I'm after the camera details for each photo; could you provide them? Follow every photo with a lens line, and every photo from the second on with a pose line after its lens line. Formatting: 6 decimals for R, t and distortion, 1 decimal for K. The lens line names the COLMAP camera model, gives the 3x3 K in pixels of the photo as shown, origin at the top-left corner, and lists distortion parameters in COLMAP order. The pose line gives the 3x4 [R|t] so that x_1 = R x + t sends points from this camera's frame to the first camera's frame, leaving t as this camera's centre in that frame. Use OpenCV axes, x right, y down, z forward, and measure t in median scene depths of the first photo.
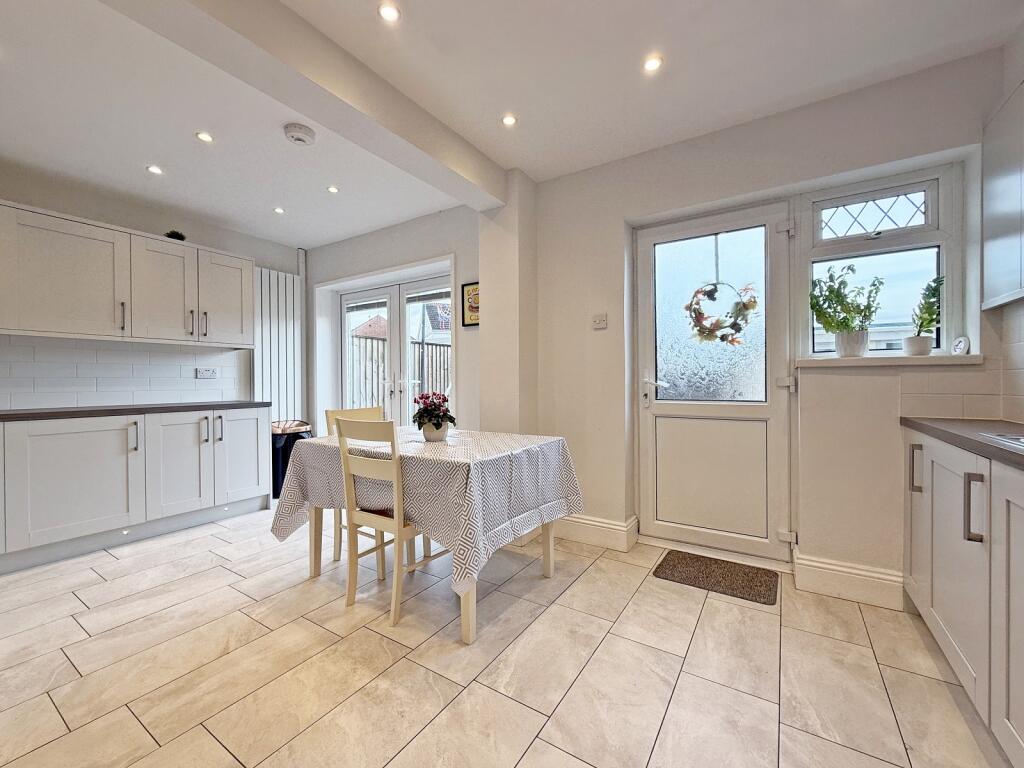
lens RADIAL K [[417.7, 0, 514.4], [0, 417.7, 383.7], [0, 0, 1]] dist [0.000635, -0.000118]
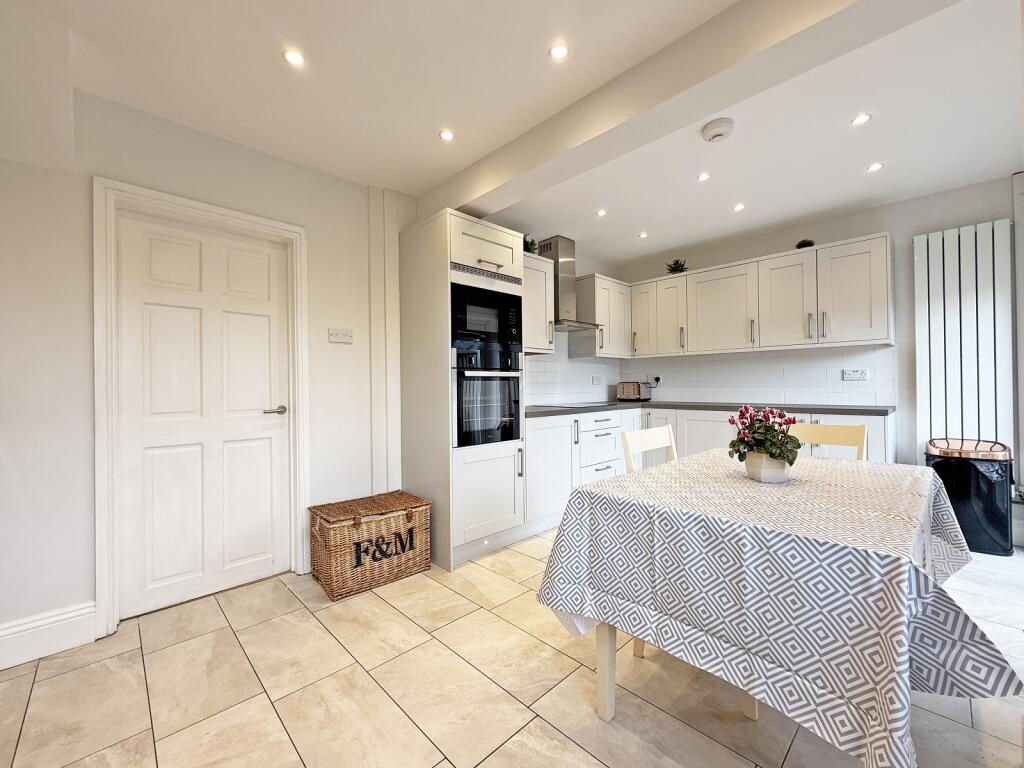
lens RADIAL K [[417.7, 0, 514.4], [0, 417.7, 383.7], [0, 0, 1]] dist [0.000635, -0.000118]
pose [[-0.222577, 0.005466, -0.974900, 0.440233], [0.003757, 0.999982, 0.004749, -0.016264], [0.974908, -0.002606, -0.222594, 0.627133]]
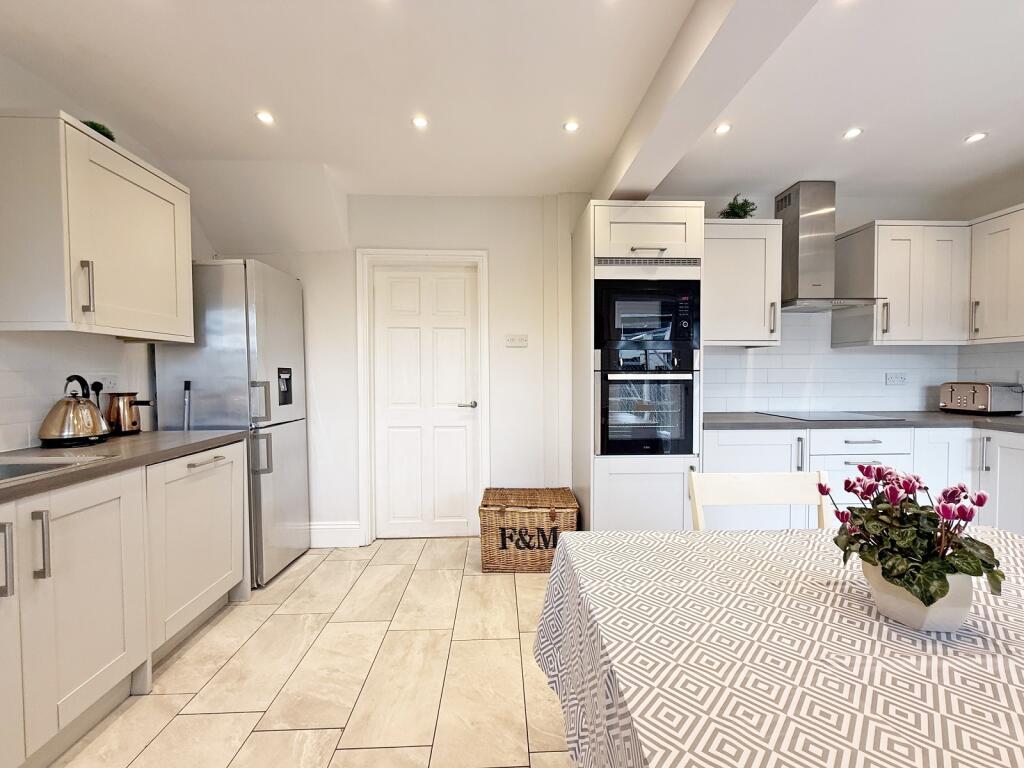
lens RADIAL K [[414.8, 0, 513.9], [0, 414.8, 383.3], [0, 0, 1]] dist [-0.000721, -0.000066]
pose [[-0.817684, 0.024398, -0.575151, 0.212651], [0.004135, 0.999325, 0.036513, -0.052703], [0.575653, 0.027478, -0.817232, 0.891258]]
